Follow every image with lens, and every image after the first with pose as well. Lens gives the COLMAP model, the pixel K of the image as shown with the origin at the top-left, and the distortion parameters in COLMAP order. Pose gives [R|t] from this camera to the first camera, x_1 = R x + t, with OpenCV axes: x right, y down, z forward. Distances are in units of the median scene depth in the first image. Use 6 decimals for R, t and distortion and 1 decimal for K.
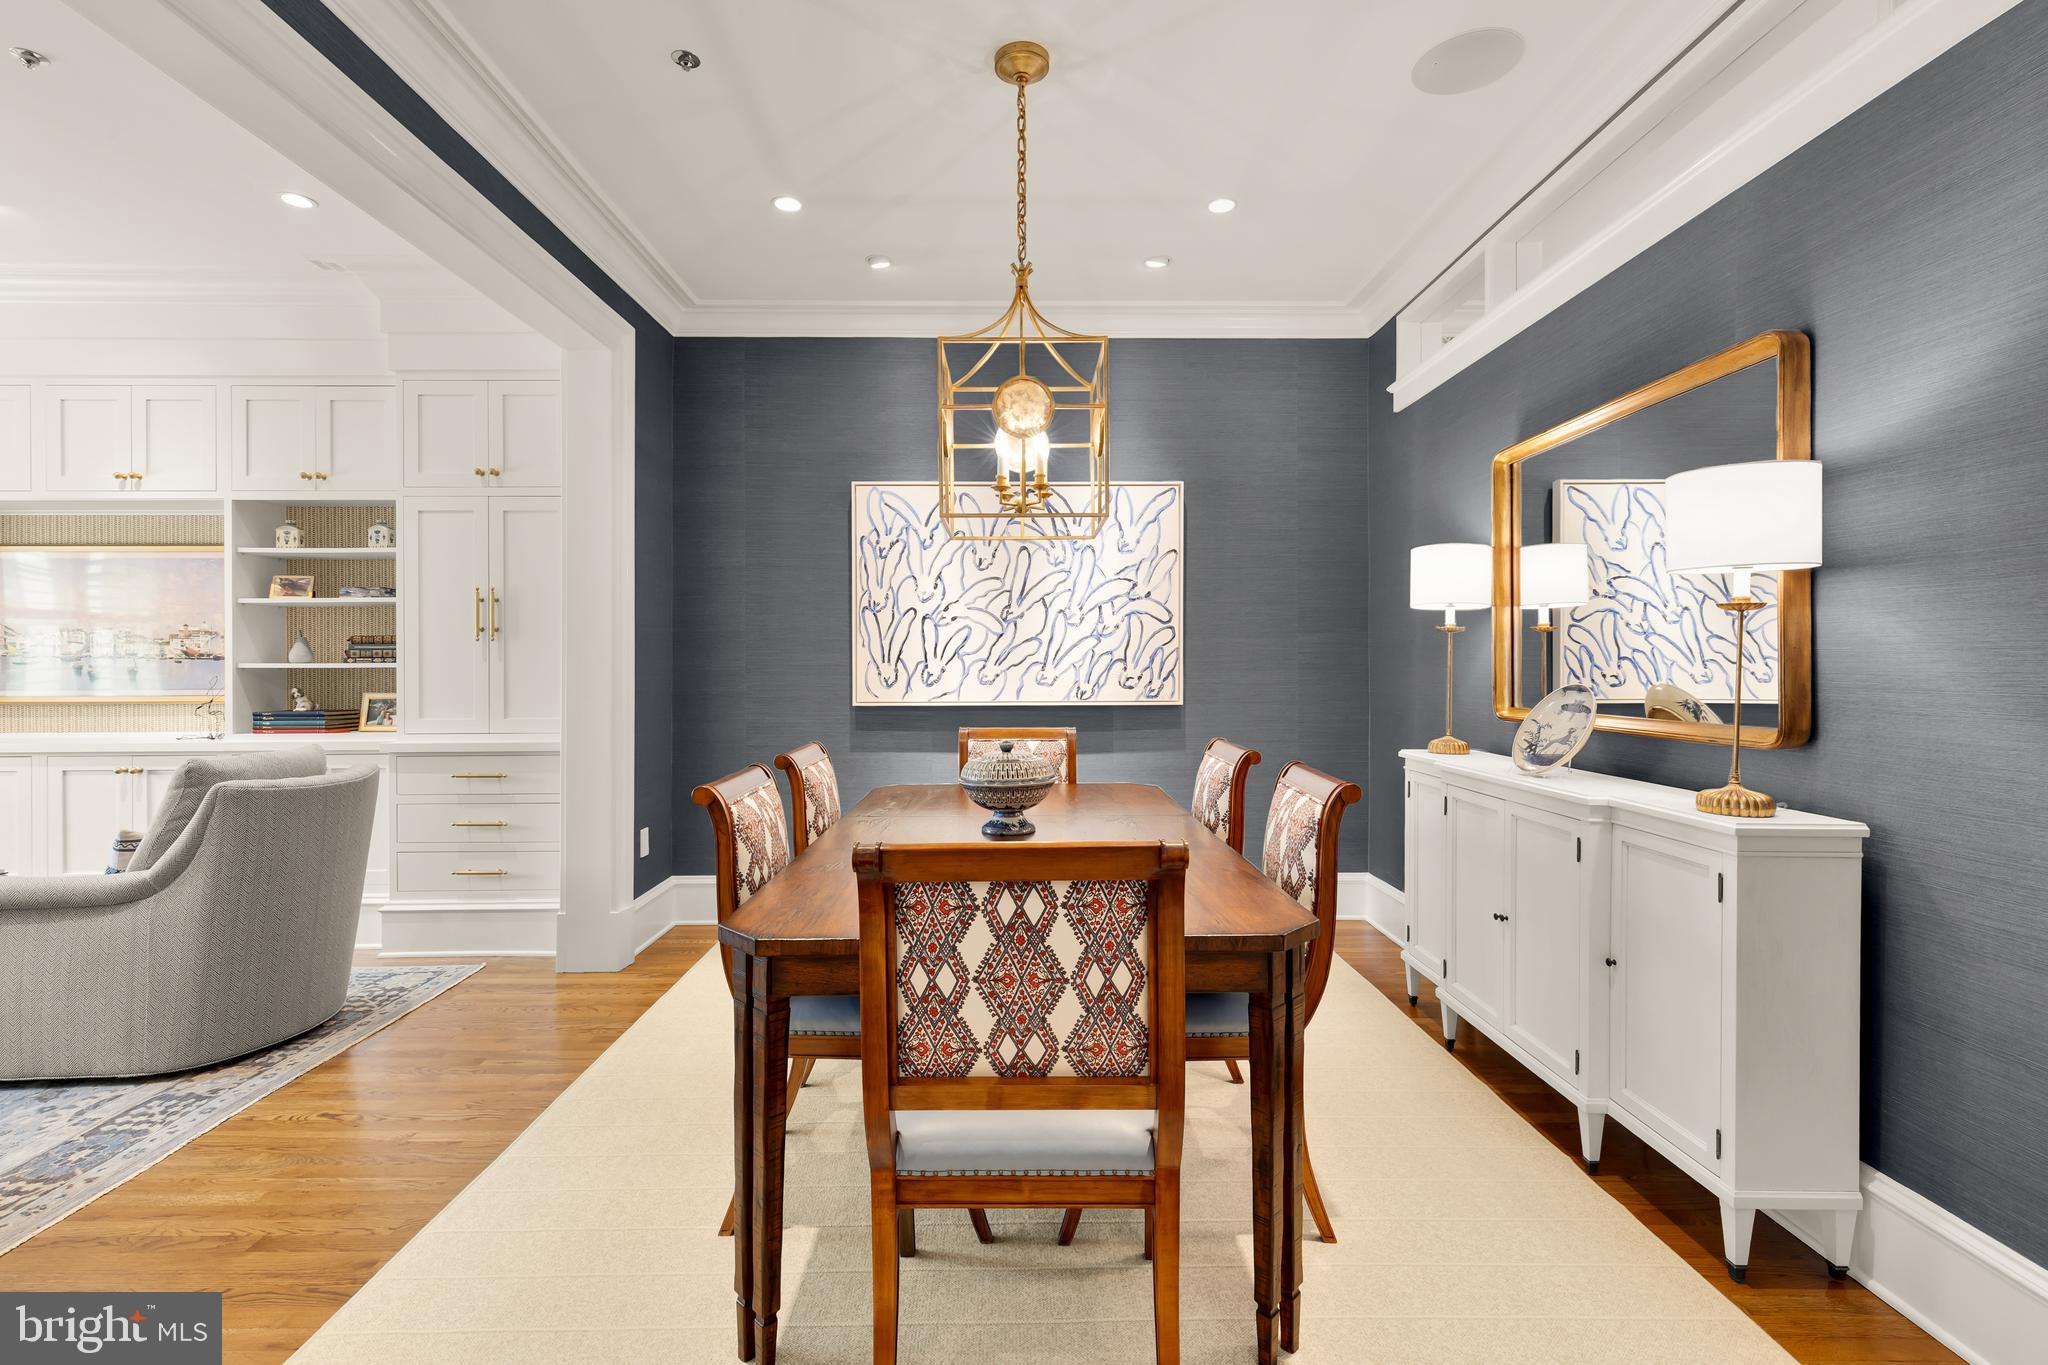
lens RADIAL K [[935.1, 0, 1031.3], [0, 935.1, 663.2], [0, 0, 1]] dist [0.003880, -0.000999]
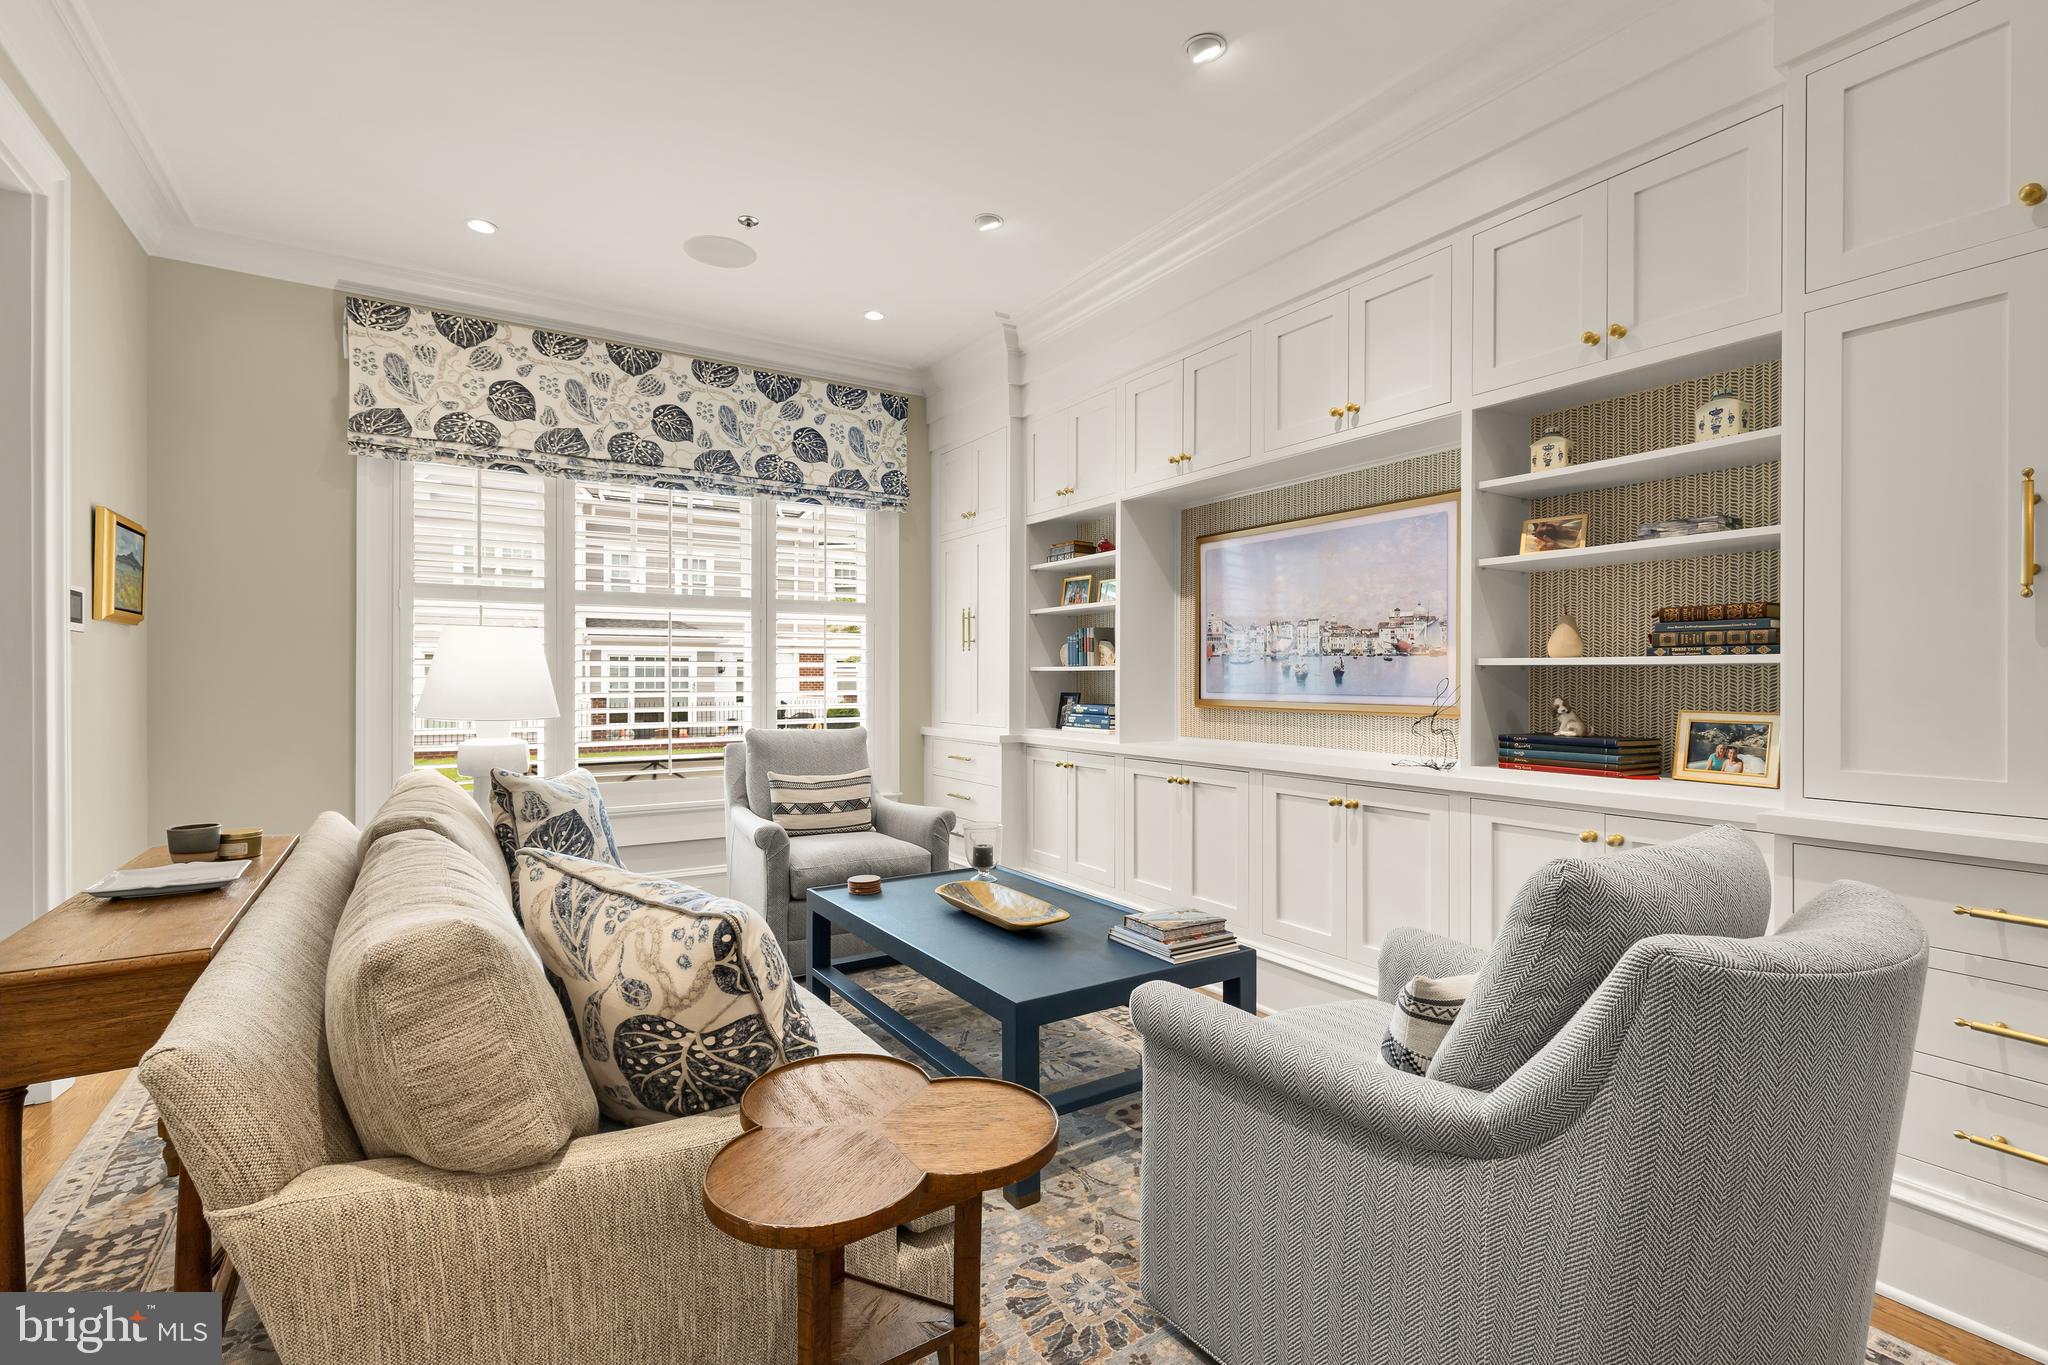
lens RADIAL K [[935.1, 0, 1031.2], [0, 935.1, 675.2], [0, 0, 1]] dist [0.003880, -0.000999]
pose [[0.526996, 0.004063, -0.849858, -0.448456], [-0.006351, 0.999979, 0.000842, 0.013112], [0.849844, 0.004953, 0.527011, 0.384586]]
